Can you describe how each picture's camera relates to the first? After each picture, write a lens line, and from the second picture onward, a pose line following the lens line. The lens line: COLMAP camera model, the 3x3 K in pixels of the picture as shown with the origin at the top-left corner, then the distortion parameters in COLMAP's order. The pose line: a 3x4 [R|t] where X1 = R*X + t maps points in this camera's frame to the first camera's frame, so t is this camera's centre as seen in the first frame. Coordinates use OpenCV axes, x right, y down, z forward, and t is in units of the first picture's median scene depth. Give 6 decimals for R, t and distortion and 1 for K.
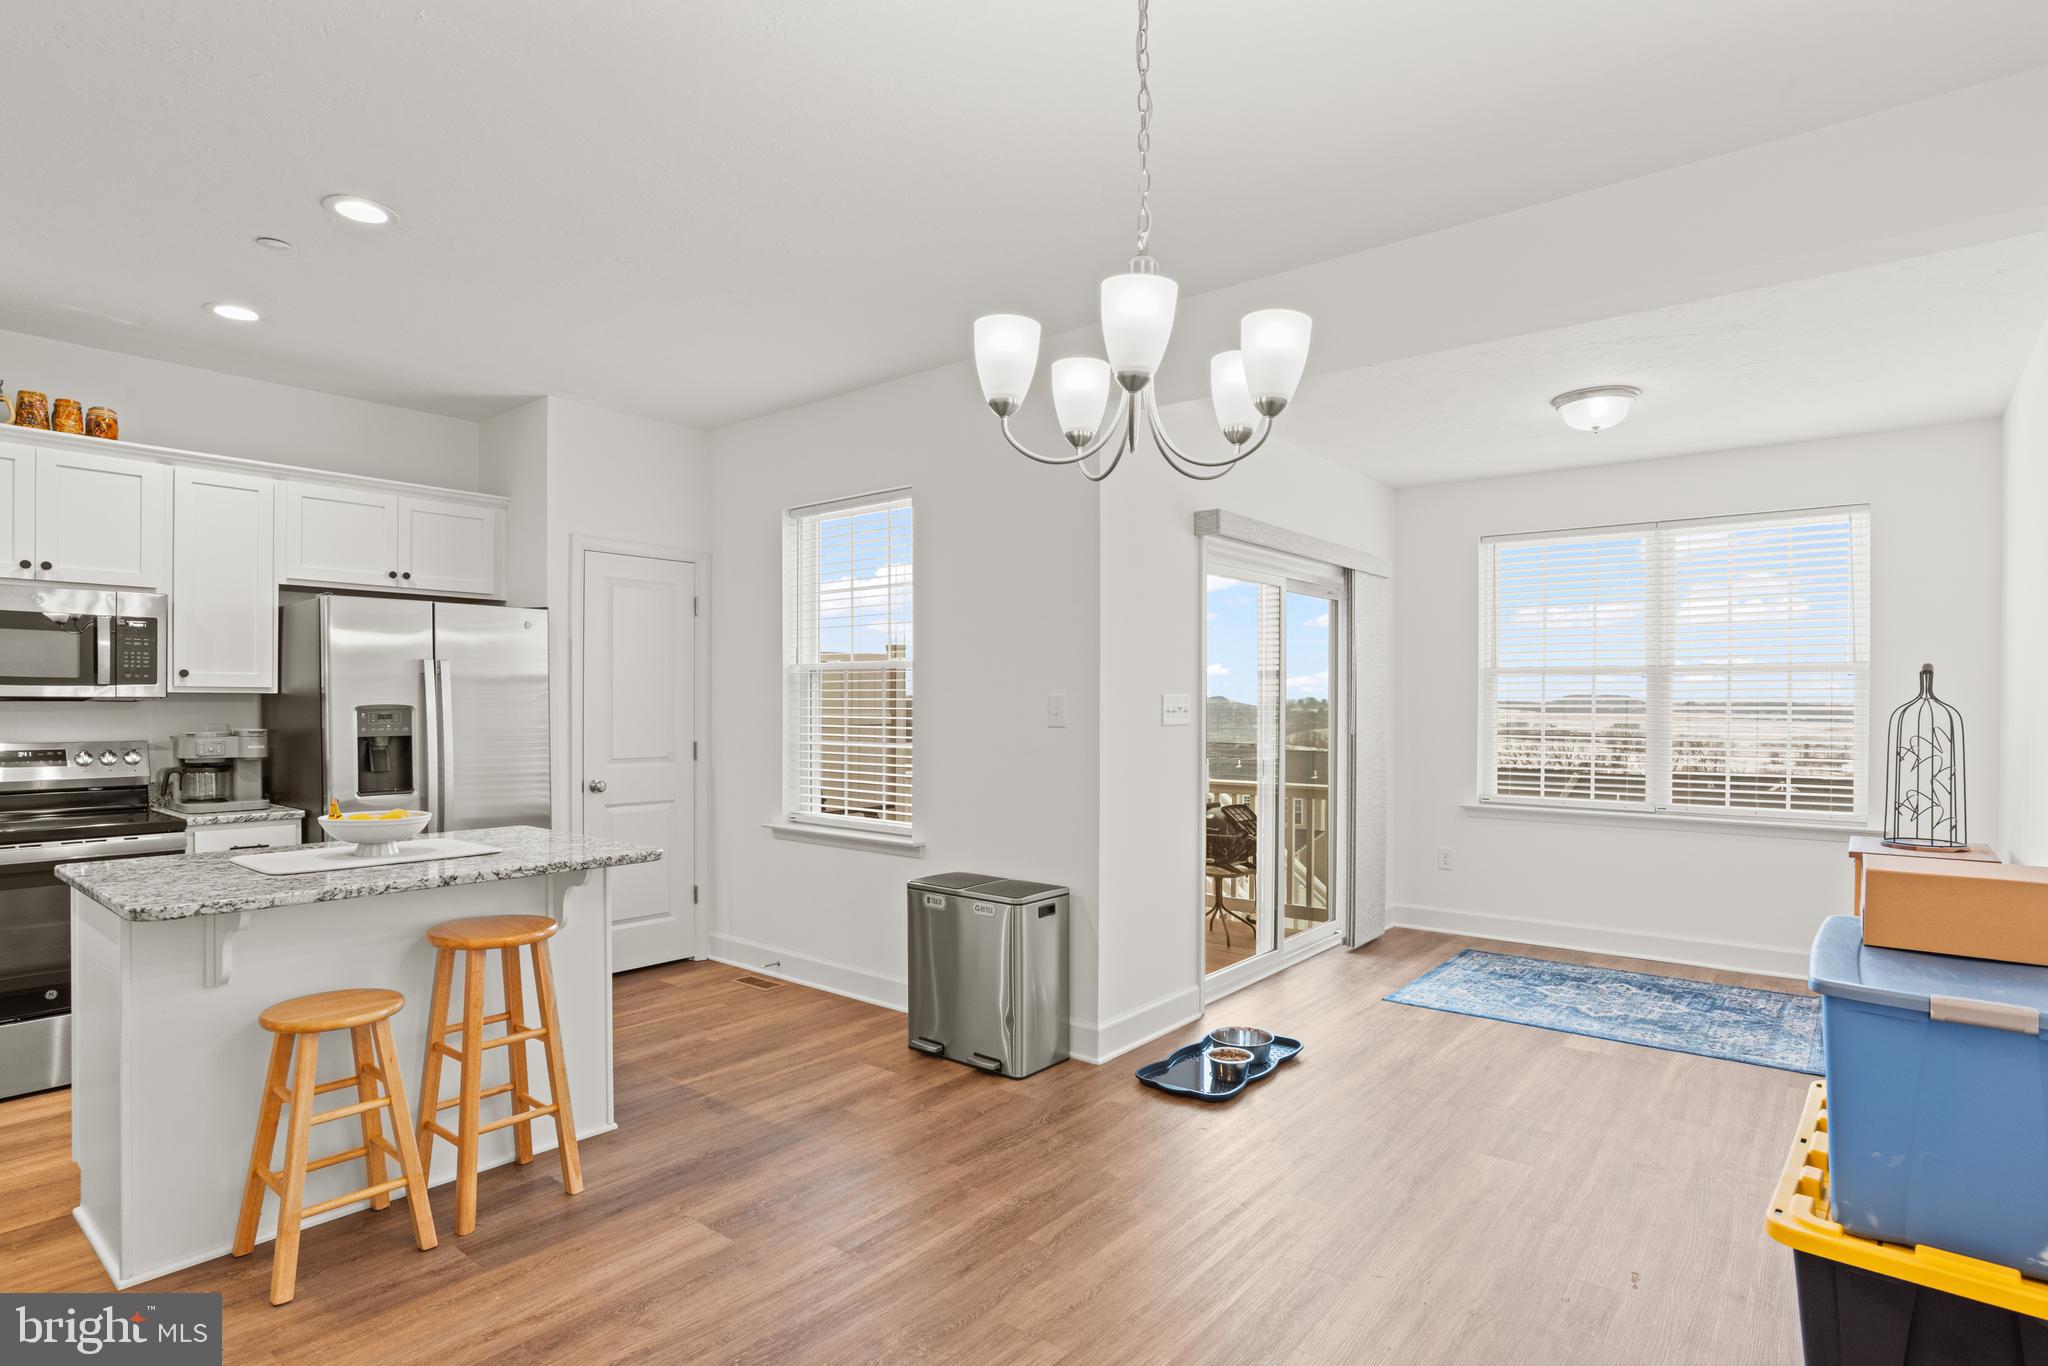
lens RADIAL K [[1061.0, 0, 1017.9], [0, 1061.0, 699.3], [0, 0, 1]] dist [-0.032831, 0.011946]
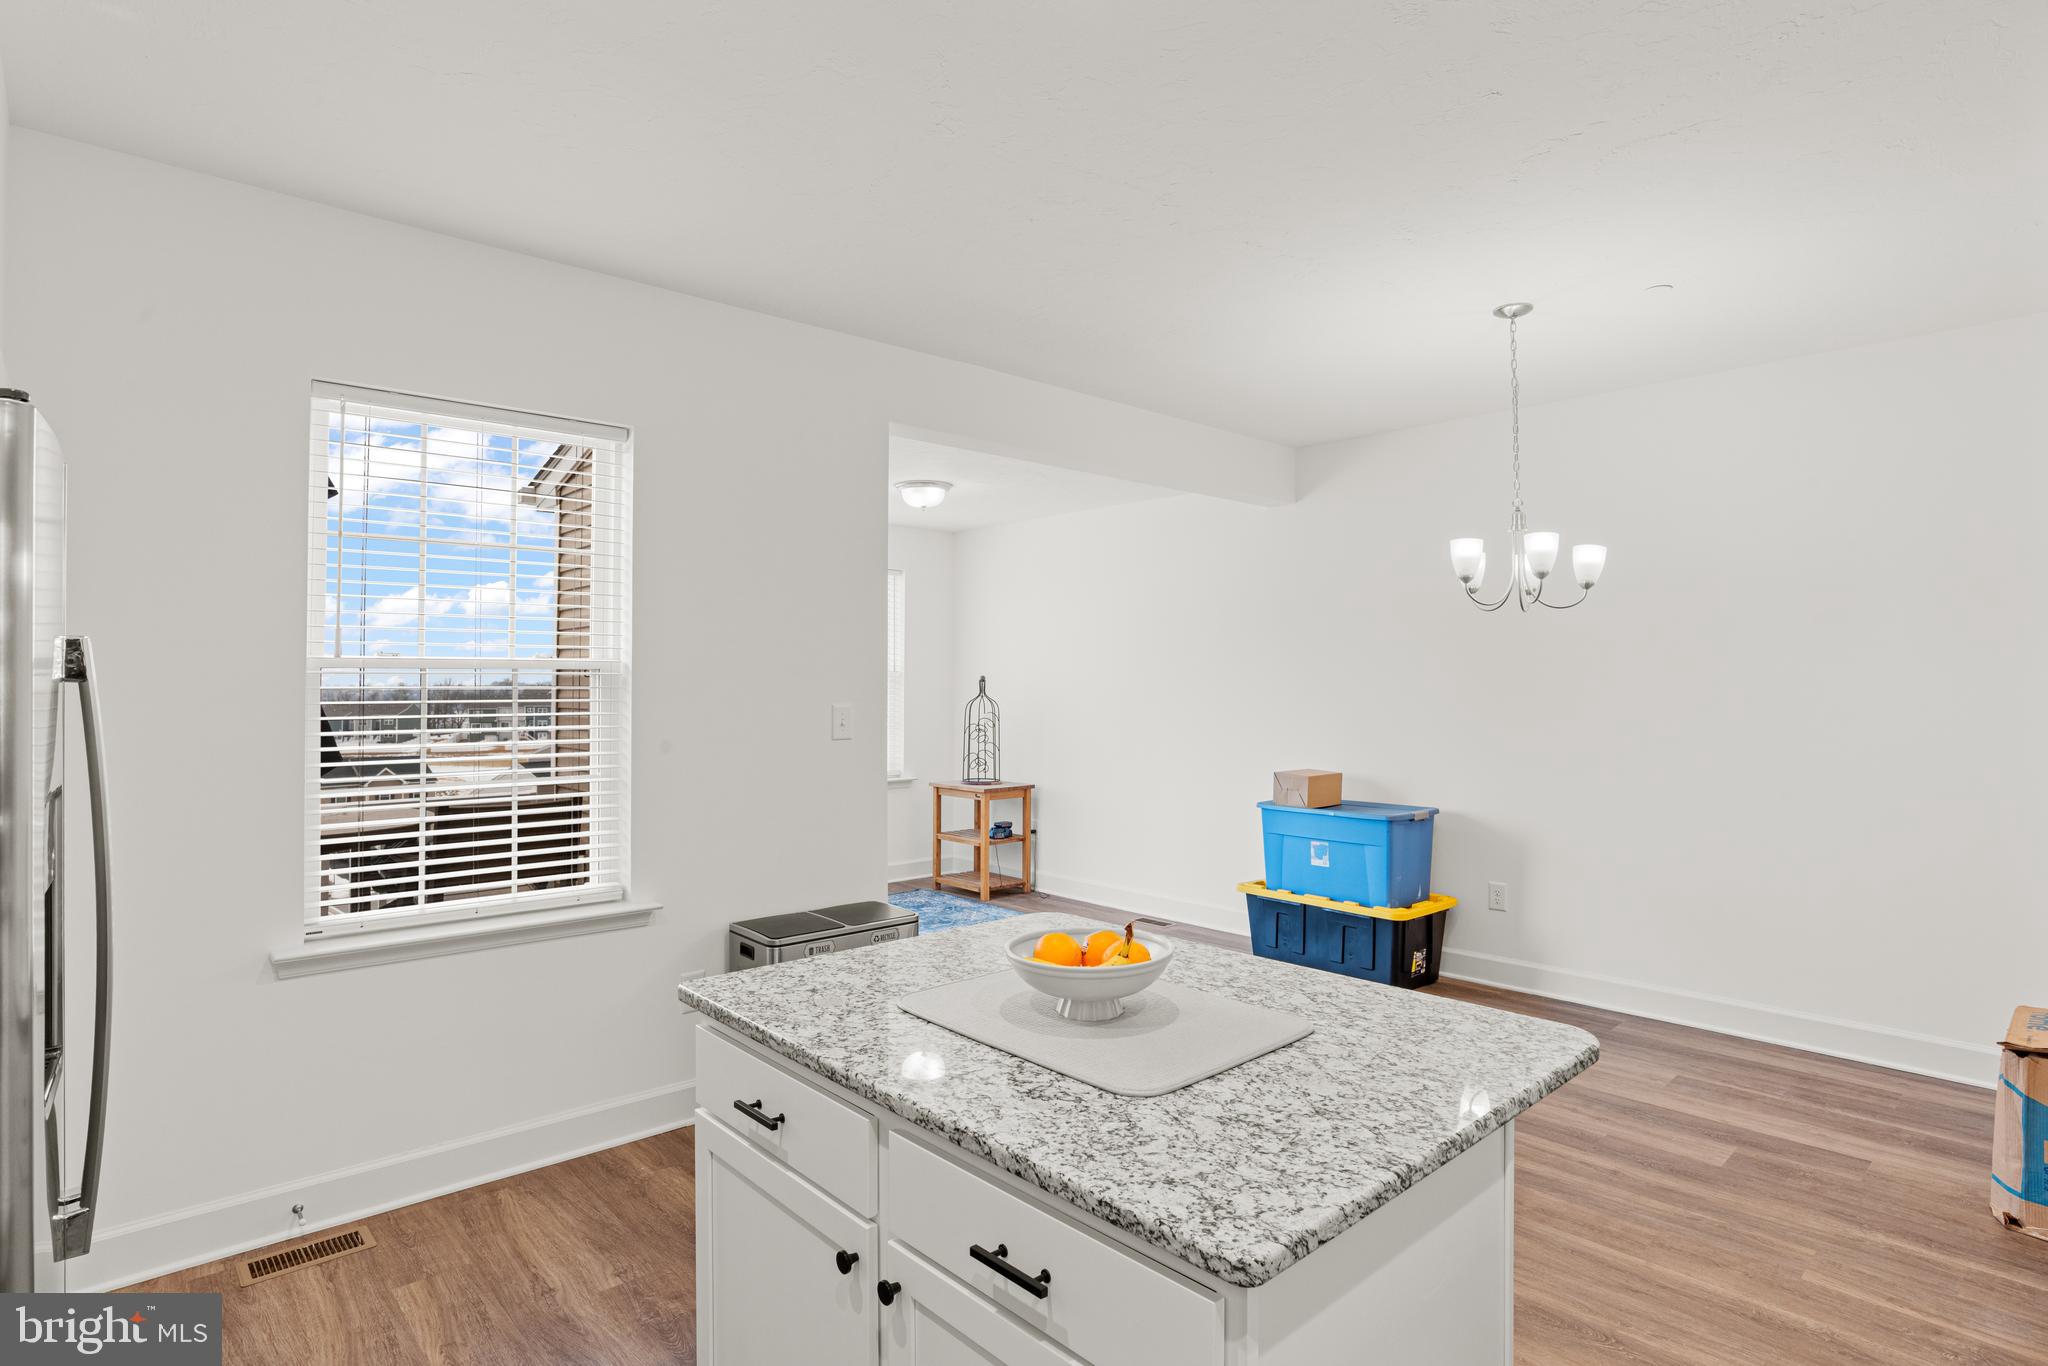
lens RADIAL K [[1061.0, 0, 1013.8], [0, 1061.0, 670.9], [0, 0, 1]] dist [-0.032831, 0.011946]
pose [[0.150789, 0.009830, 0.988517, -0.847112], [-0.000629, 0.999951, -0.009847, -0.025141], [-0.988566, 0.000863, 0.150788, 0.673689]]
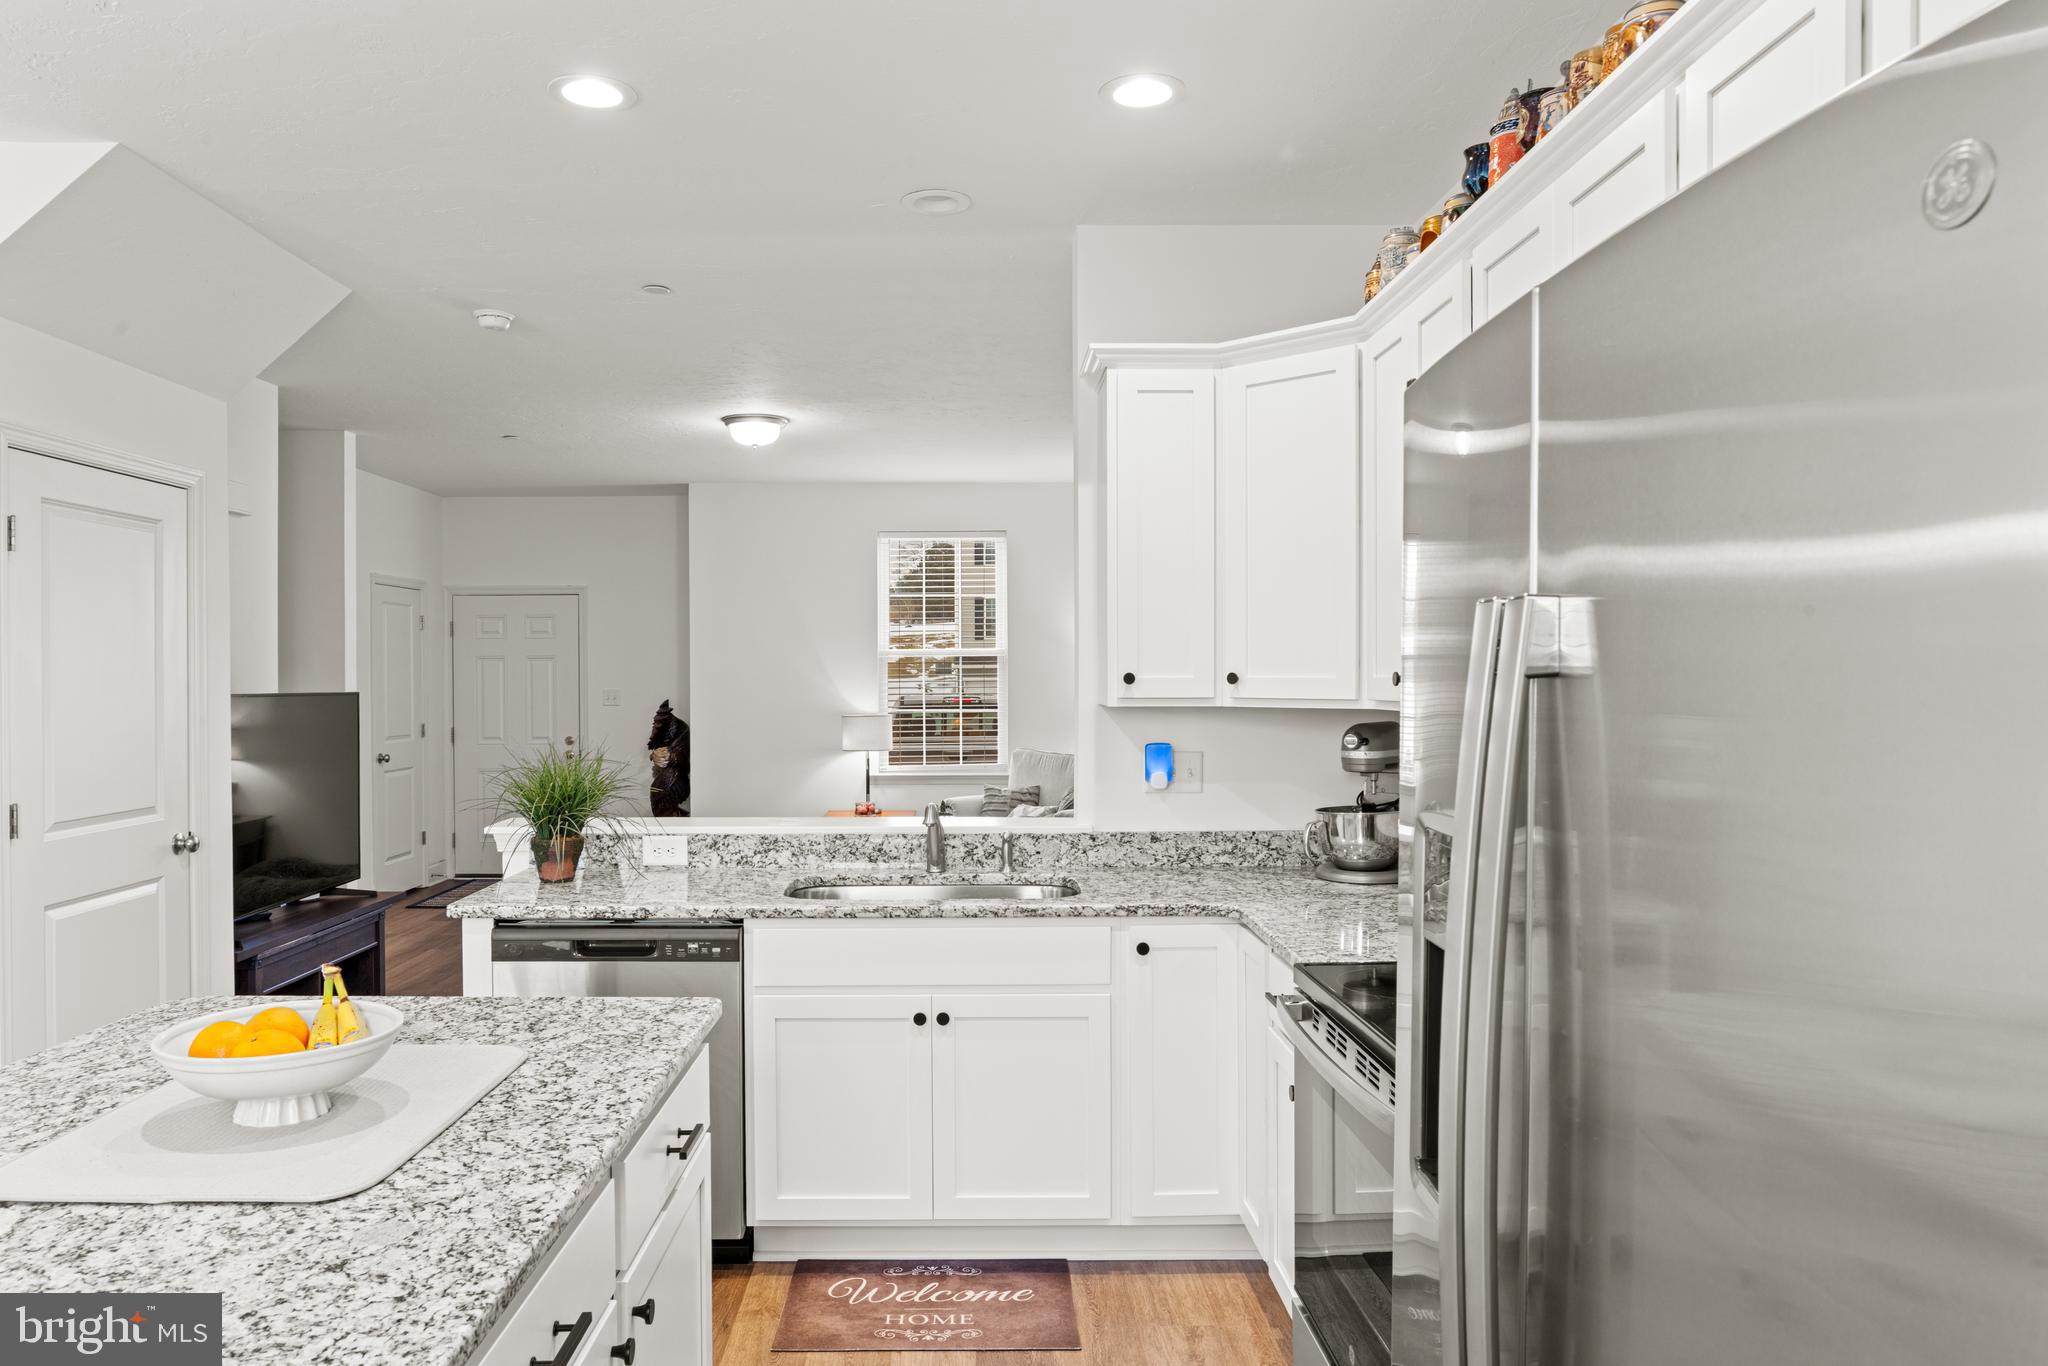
lens RADIAL K [[1368.8, 0, 948.5], [0, 1368.8, 695.0], [0, 0, 1]] dist [-0.002596, 0.000588]
pose [[-0.777826, 0.005424, -0.628456, -0.325575], [-0.000706, 0.999955, 0.009505, -0.024706], [0.628479, 0.007837, -0.777787, 1.152555]]
